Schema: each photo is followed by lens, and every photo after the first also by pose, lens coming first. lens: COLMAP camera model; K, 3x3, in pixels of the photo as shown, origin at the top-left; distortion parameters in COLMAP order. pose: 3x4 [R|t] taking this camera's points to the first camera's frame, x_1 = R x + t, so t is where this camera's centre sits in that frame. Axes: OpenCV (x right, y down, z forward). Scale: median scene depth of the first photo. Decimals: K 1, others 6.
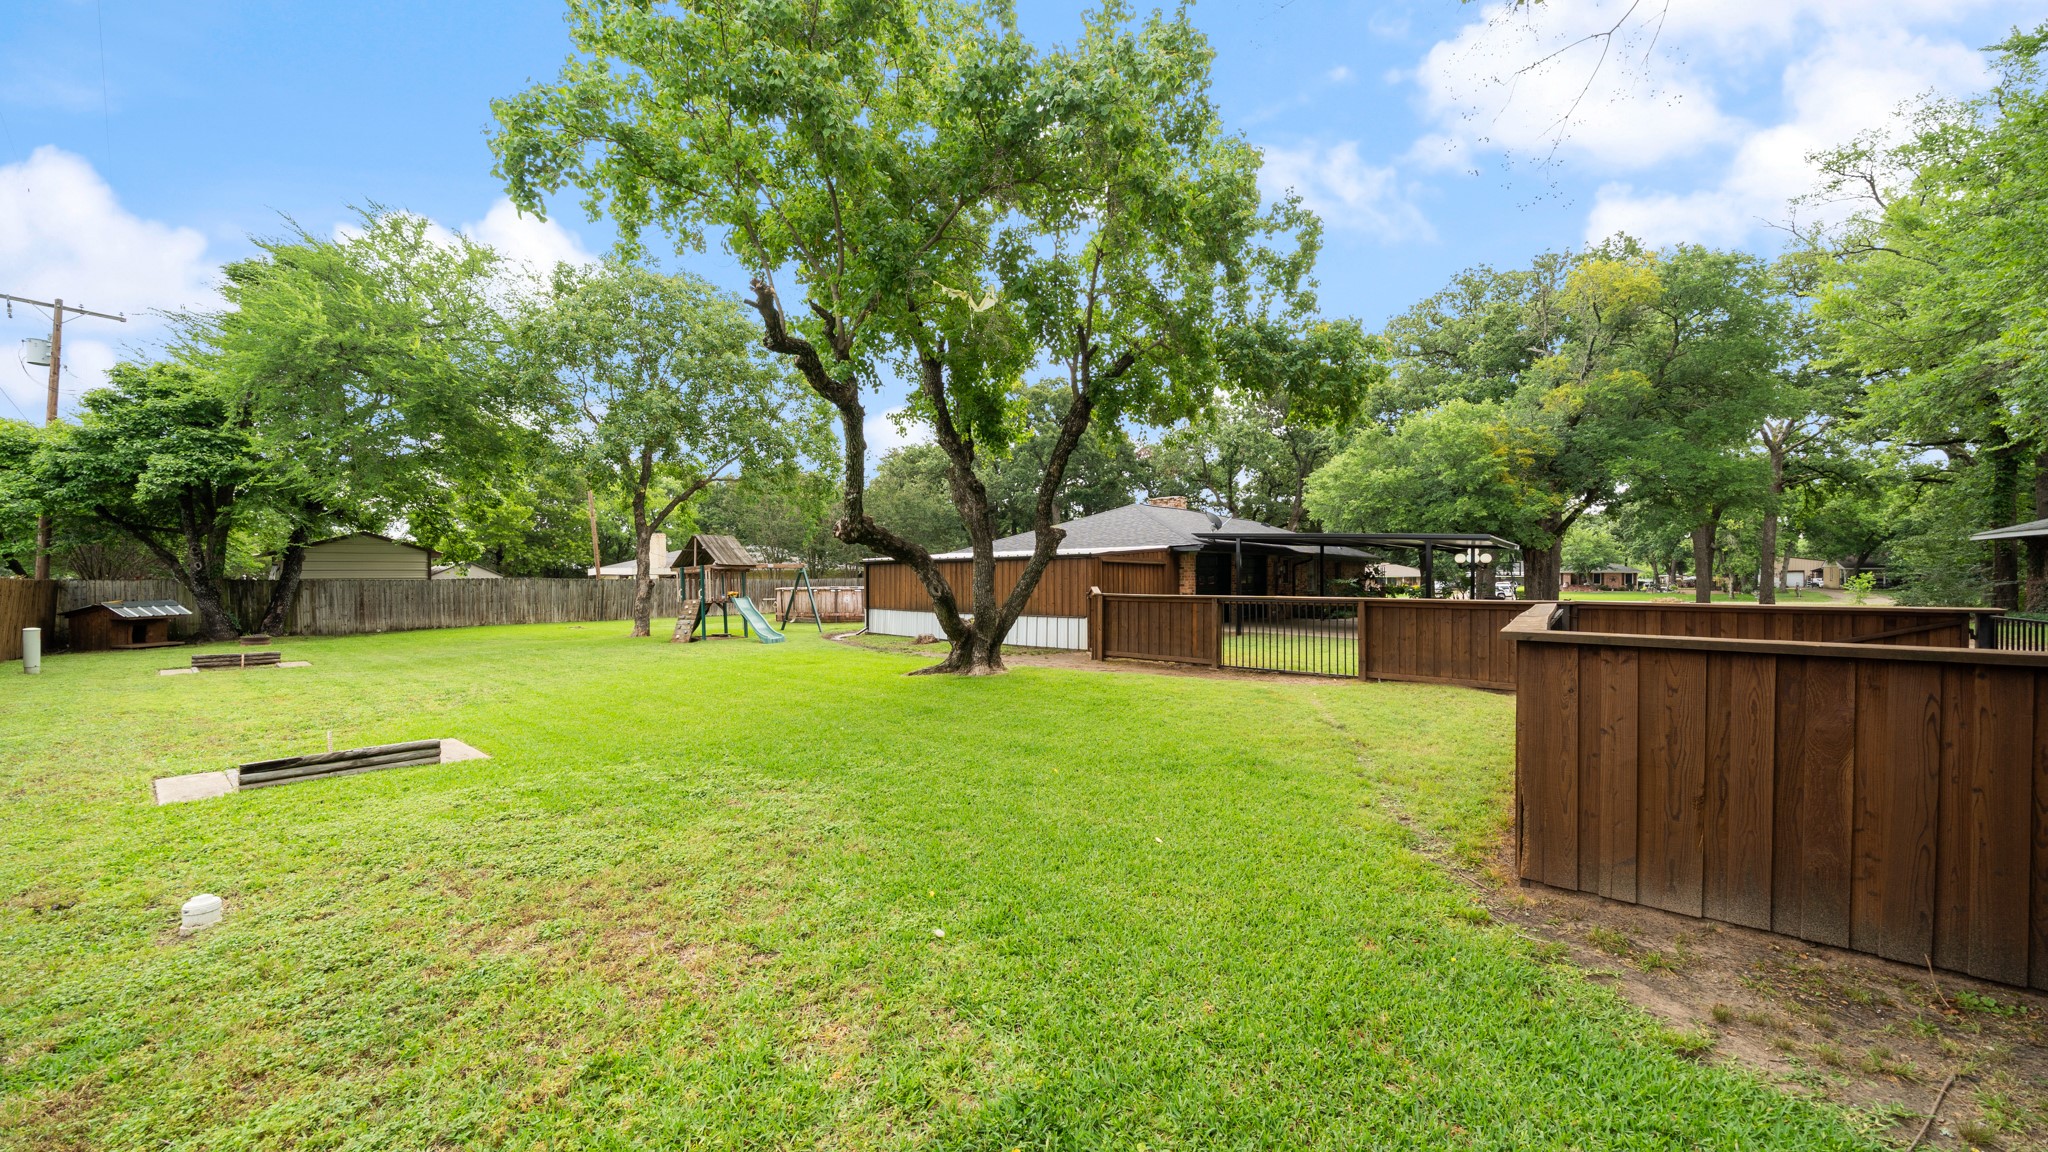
lens RADIAL K [[714.8, 0, 1023.6], [0, 714.8, 583.0], [0, 0, 1]] dist [-0.003091, -0.000108]
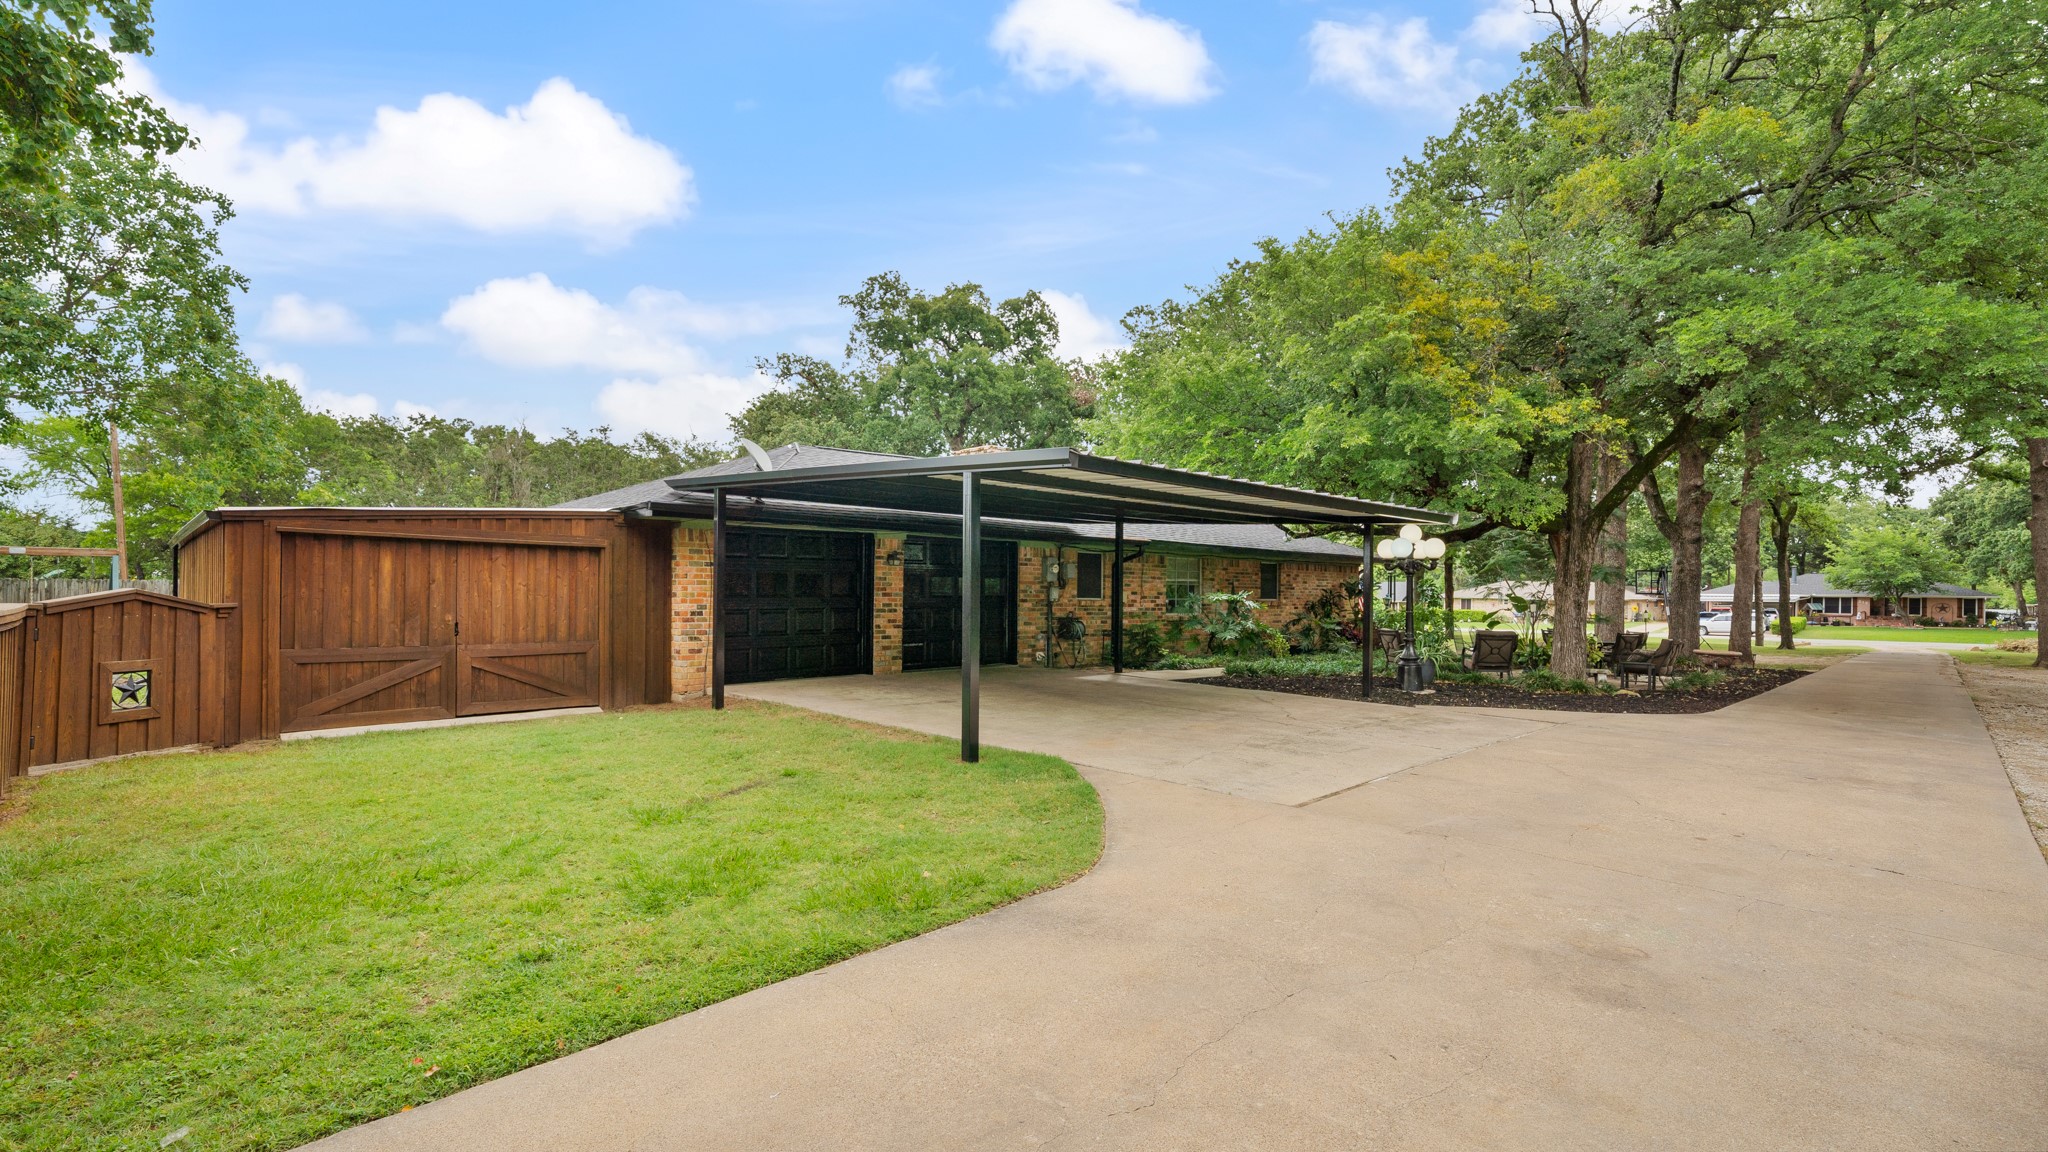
lens RADIAL K [[934.5, 0, 1031.1], [0, 934.5, 577.5], [0, 0, 1]] dist [-0.000788, 0.000365]
pose [[0.993944, 0.015232, -0.108823, 0.135824], [-0.017738, 0.999599, -0.022090, 0.000320], [0.108443, 0.023886, 0.993816, 0.111578]]
